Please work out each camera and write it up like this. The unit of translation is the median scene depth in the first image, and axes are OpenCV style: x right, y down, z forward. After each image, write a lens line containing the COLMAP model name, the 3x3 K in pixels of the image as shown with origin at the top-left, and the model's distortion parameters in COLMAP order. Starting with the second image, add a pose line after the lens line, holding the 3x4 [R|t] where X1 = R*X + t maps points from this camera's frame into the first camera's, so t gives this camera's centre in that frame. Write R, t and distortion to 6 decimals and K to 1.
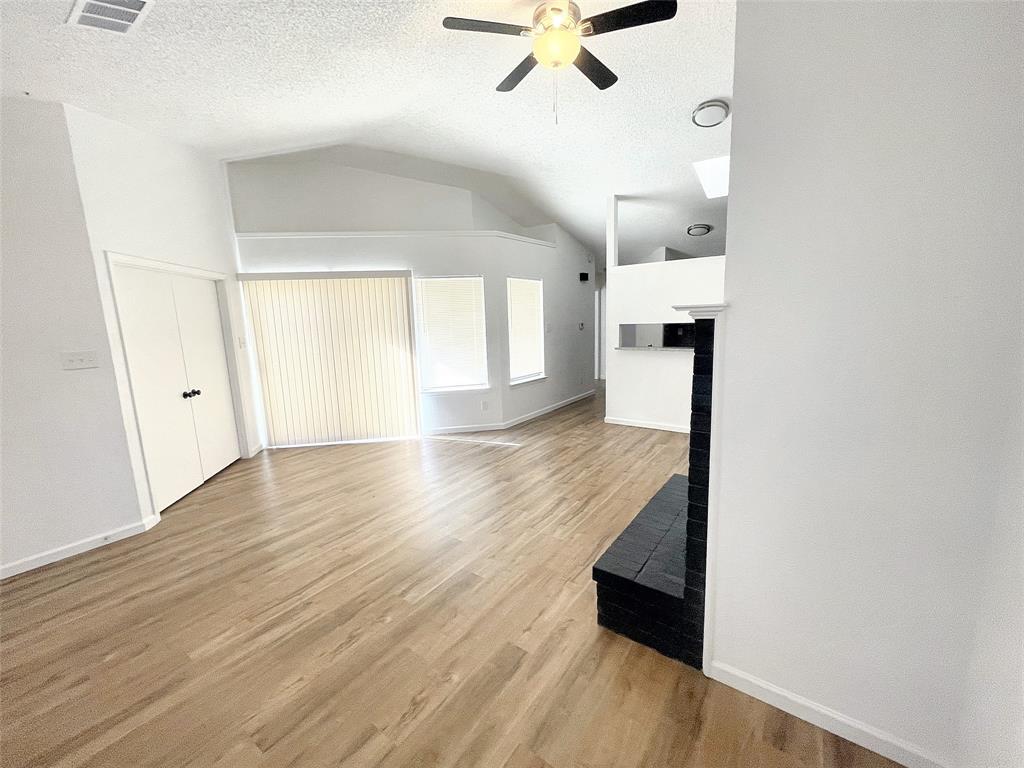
lens RADIAL K [[413.9, 0, 510.8], [0, 413.9, 382.7], [0, 0, 1]] dist [-0.007164, 0.000256]
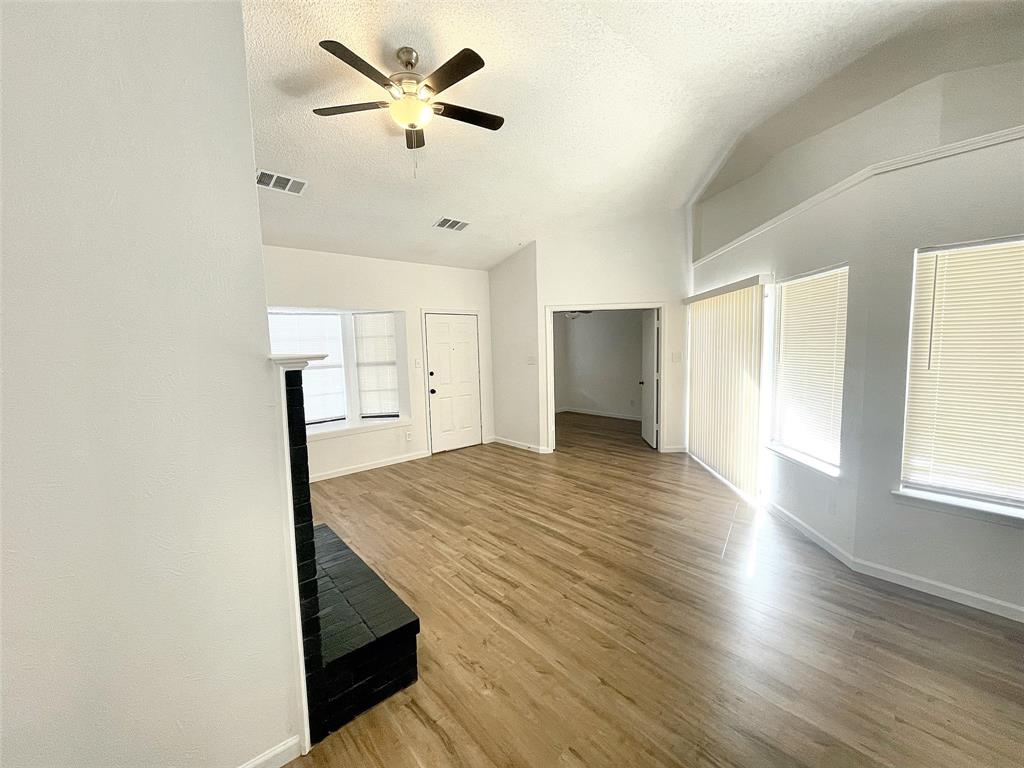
lens RADIAL K [[413.9, 0, 512.7], [0, 413.9, 382.3], [0, 0, 1]] dist [-0.007164, 0.000256]
pose [[-0.218360, 0.131548, -0.966961, 0.906656], [-0.121380, 0.979517, 0.160667, -0.238042], [0.968290, 0.152452, -0.197920, 1.192033]]
